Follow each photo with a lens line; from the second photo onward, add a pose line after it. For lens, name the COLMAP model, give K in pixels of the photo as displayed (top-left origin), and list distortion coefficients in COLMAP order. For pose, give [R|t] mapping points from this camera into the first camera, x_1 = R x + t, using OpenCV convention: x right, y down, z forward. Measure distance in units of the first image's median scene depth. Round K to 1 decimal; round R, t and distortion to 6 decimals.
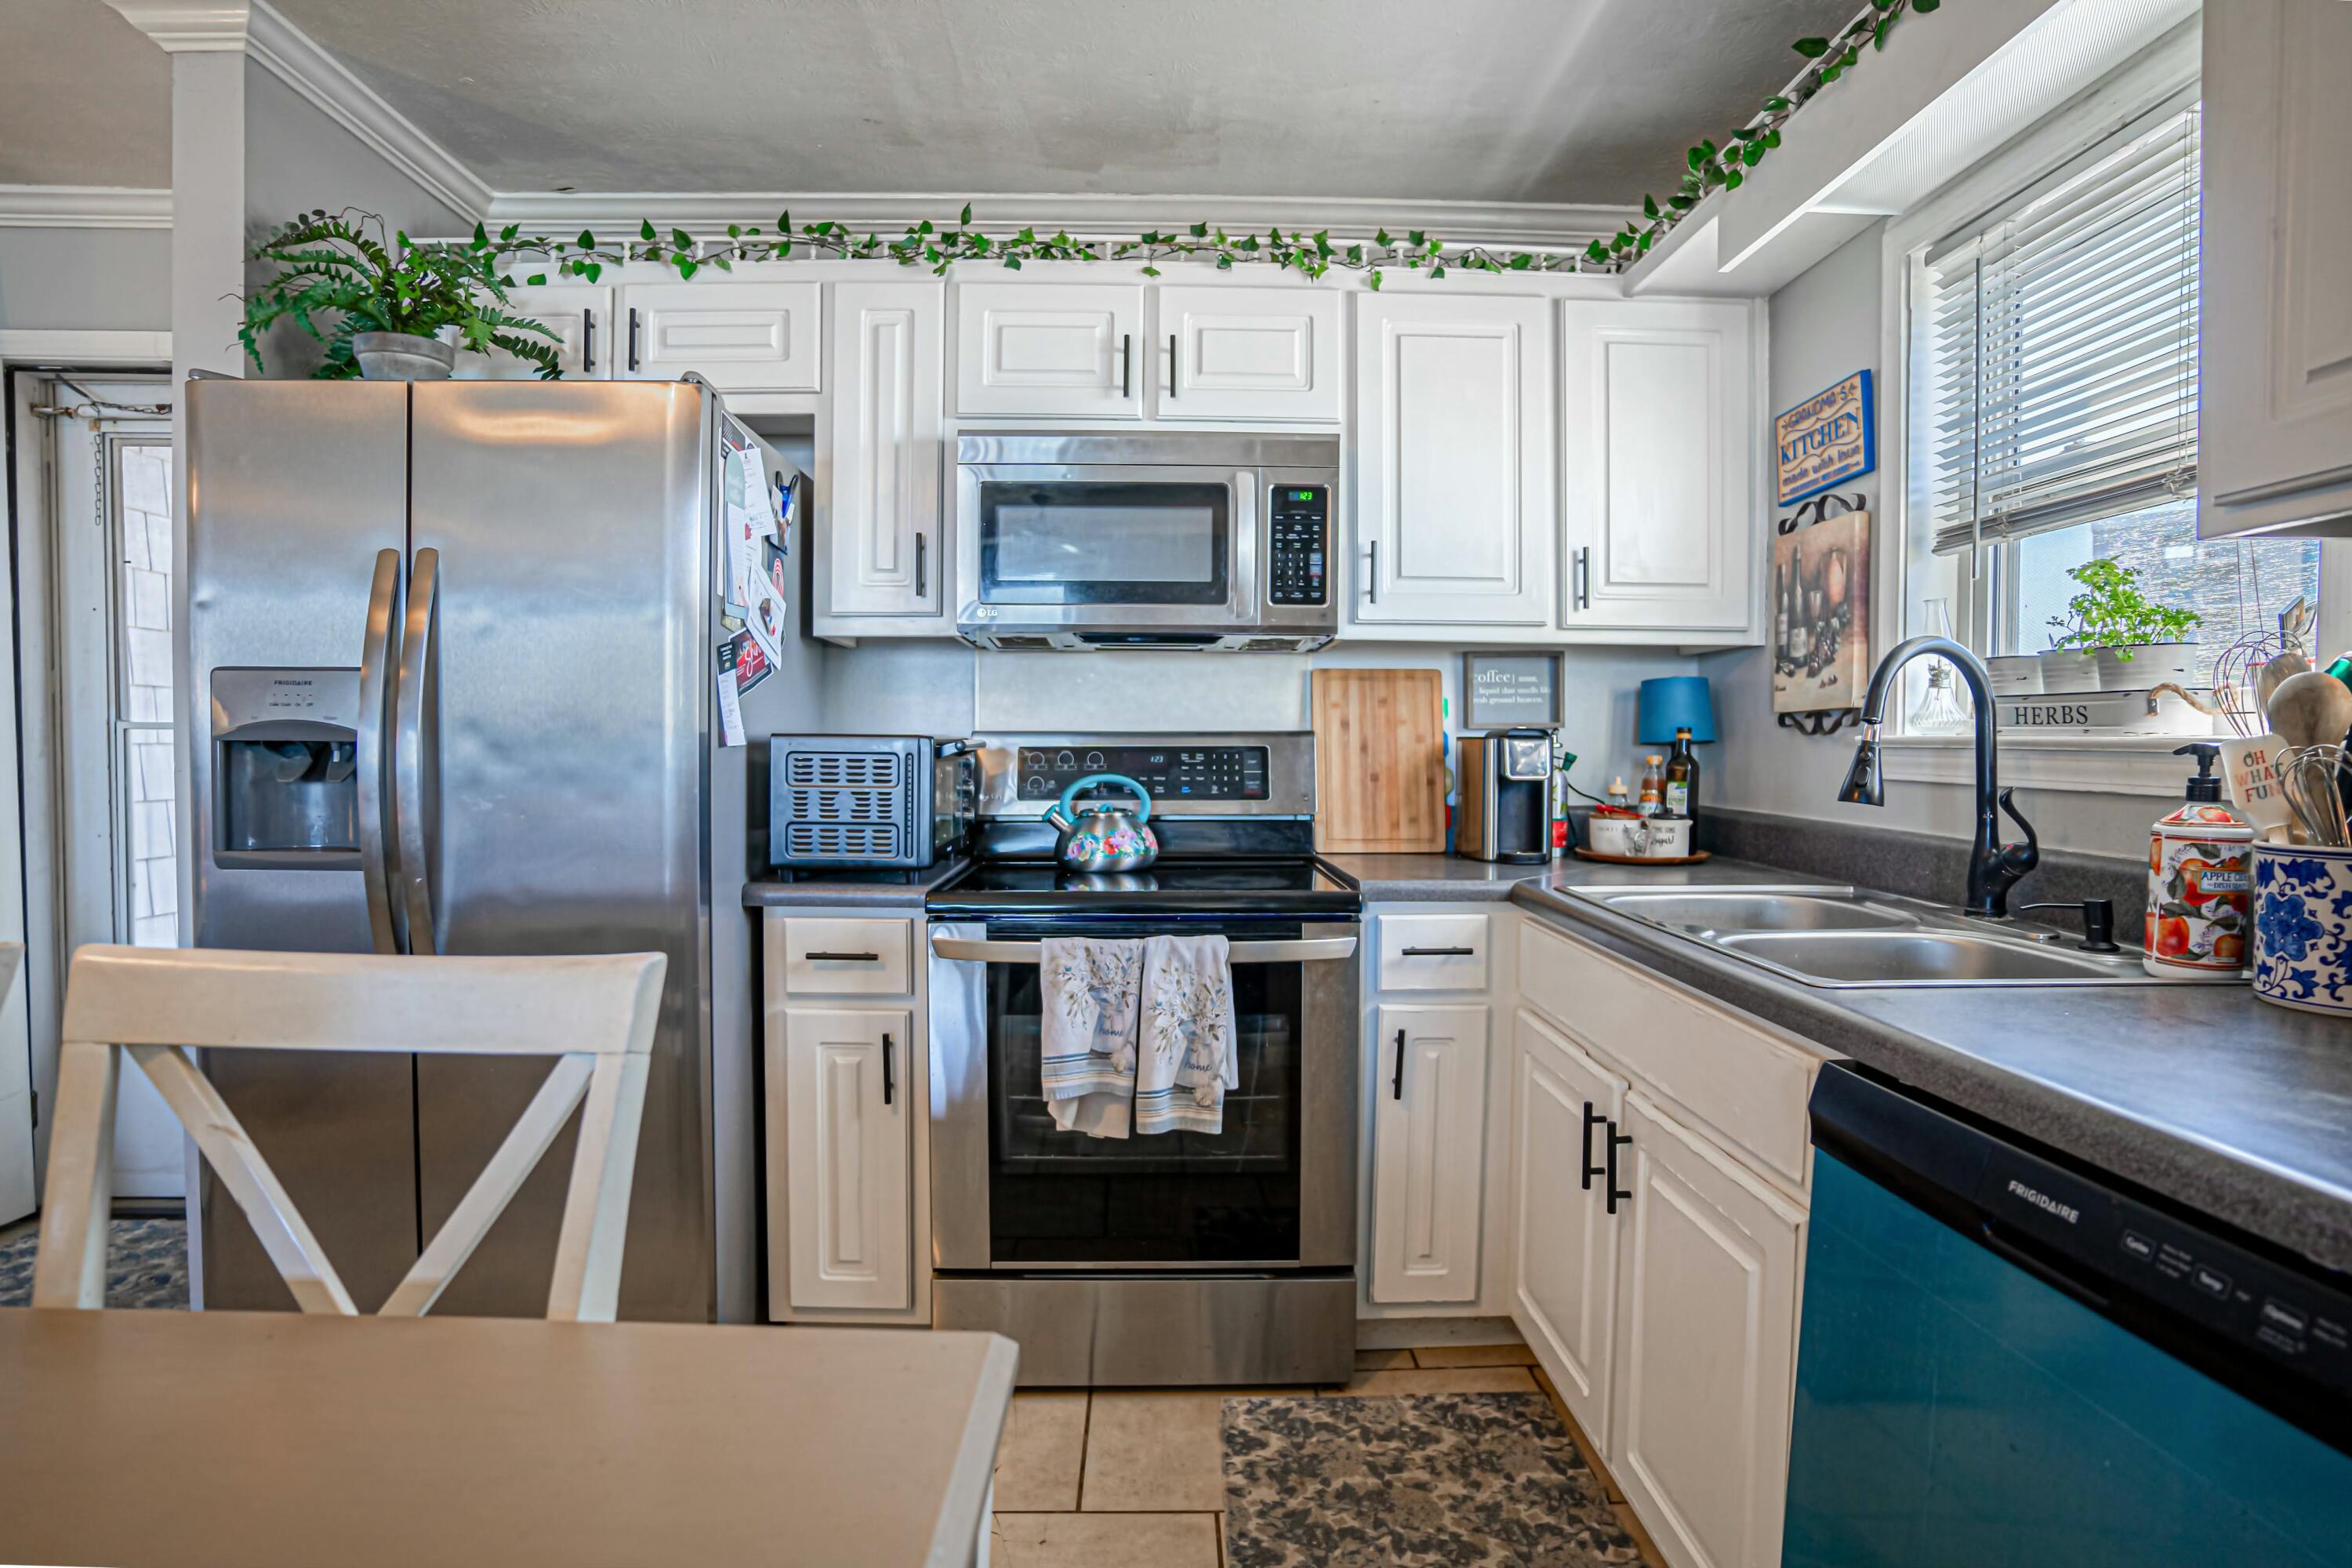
lens RADIAL K [[1163.1, 0, 1191.5], [0, 1163.1, 782.1], [0, 0, 1]] dist [-0.050016, 0.003656]
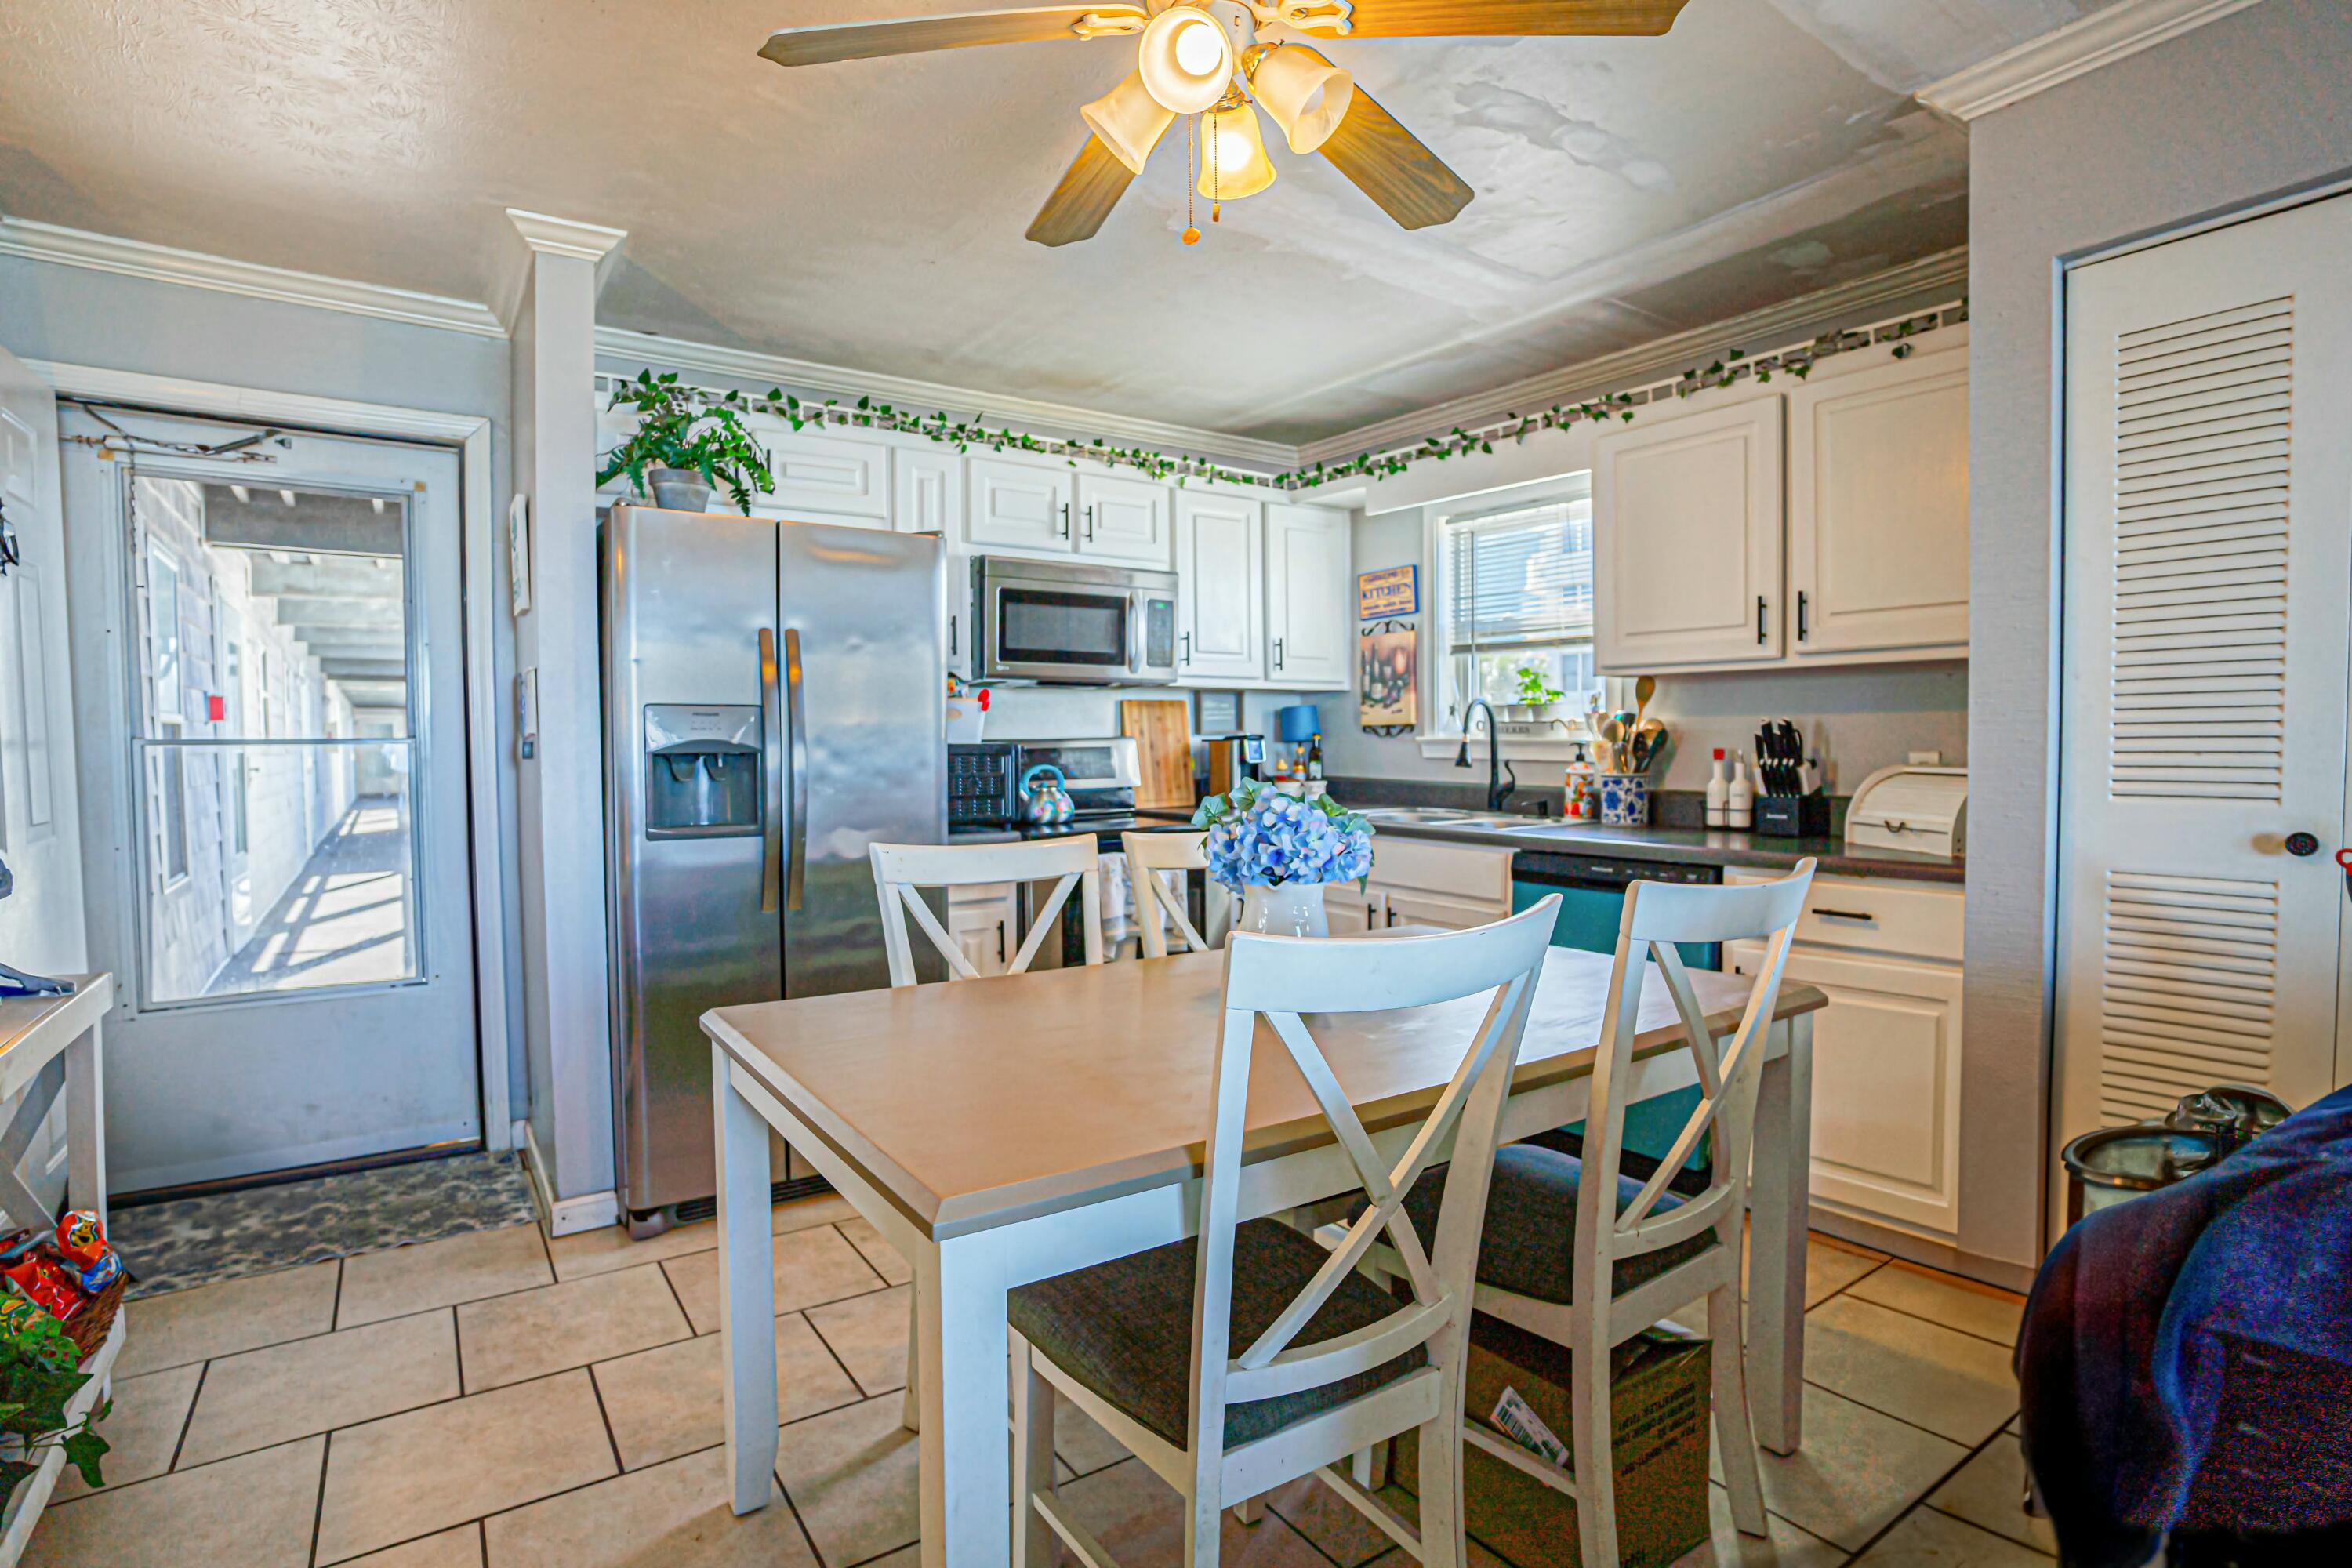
lens RADIAL K [[1163.1, 0, 1158.1], [0, 1163.1, 782.9], [0, 0, 1]] dist [-0.050016, 0.003656]
pose [[0.839245, -0.032369, 0.542790, -0.867104], [0.028105, 0.999475, 0.016147, -0.003695], [-0.543027, 0.001704, 0.839713, -0.483364]]
